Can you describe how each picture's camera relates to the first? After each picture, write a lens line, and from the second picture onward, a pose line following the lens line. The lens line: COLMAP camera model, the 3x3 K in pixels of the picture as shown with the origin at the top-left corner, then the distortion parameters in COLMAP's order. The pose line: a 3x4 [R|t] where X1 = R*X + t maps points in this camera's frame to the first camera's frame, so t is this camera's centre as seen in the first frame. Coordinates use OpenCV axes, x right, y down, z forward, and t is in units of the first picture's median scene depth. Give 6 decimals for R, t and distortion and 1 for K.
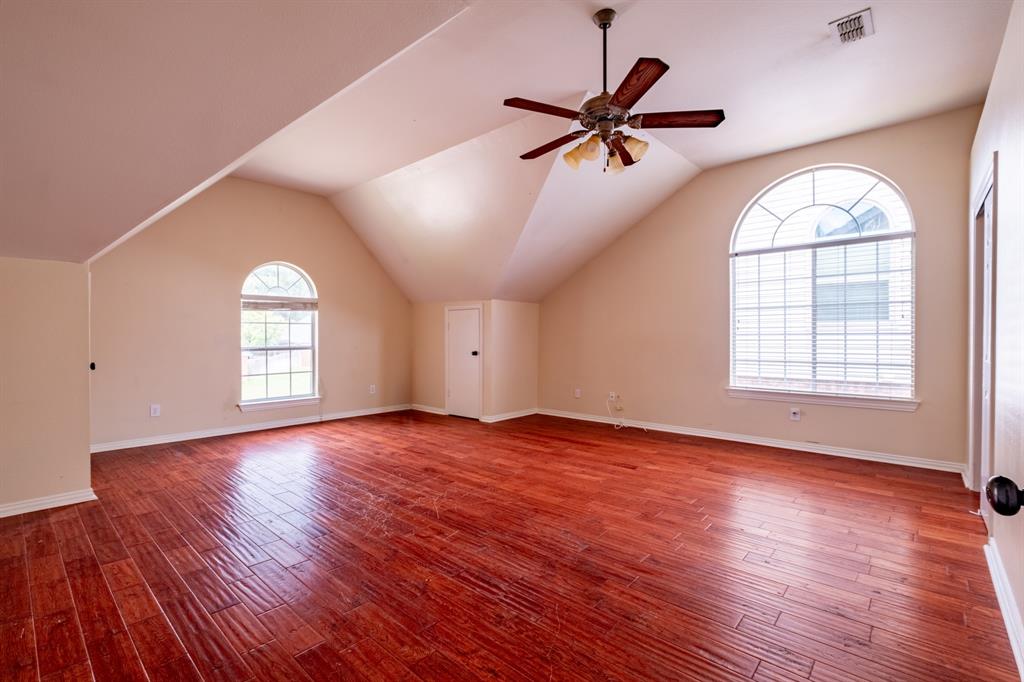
lens RADIAL K [[462.4, 0, 516.6], [0, 462.4, 340.4], [0, 0, 1]] dist [0.004230, -0.000394]
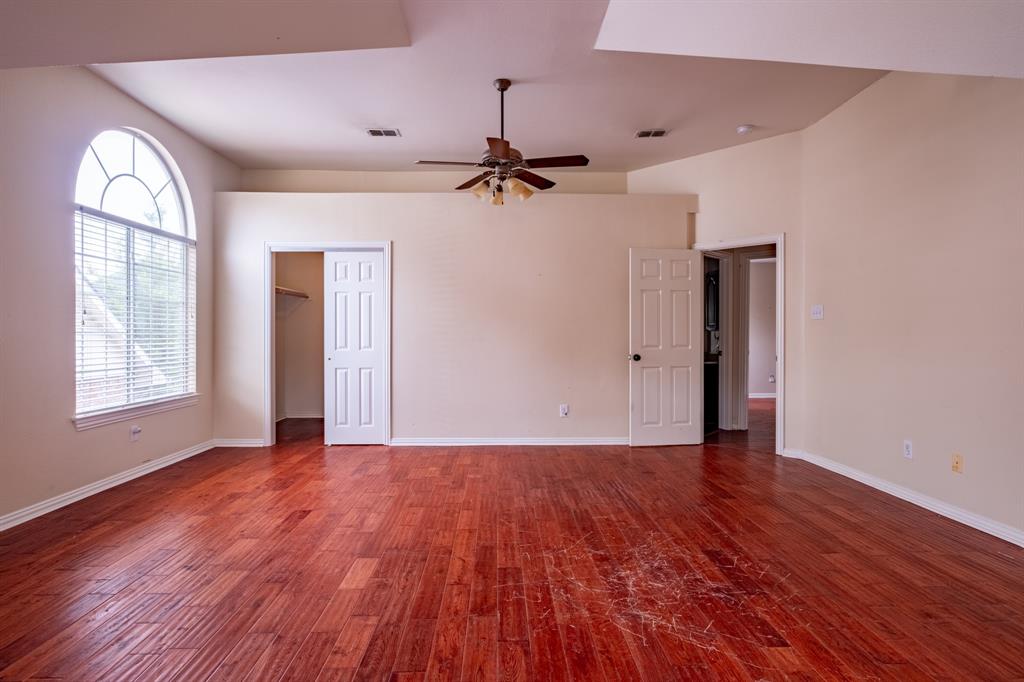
lens RADIAL K [[563.9, 0, 515.0], [0, 563.9, 336.4], [0, 0, 1]] dist [0.002145, 0.000157]
pose [[-0.695515, -0.006019, 0.718486, -0.744227], [0.003909, 0.999918, 0.012161, -0.019656], [-0.718501, 0.011267, -0.695435, 1.614809]]
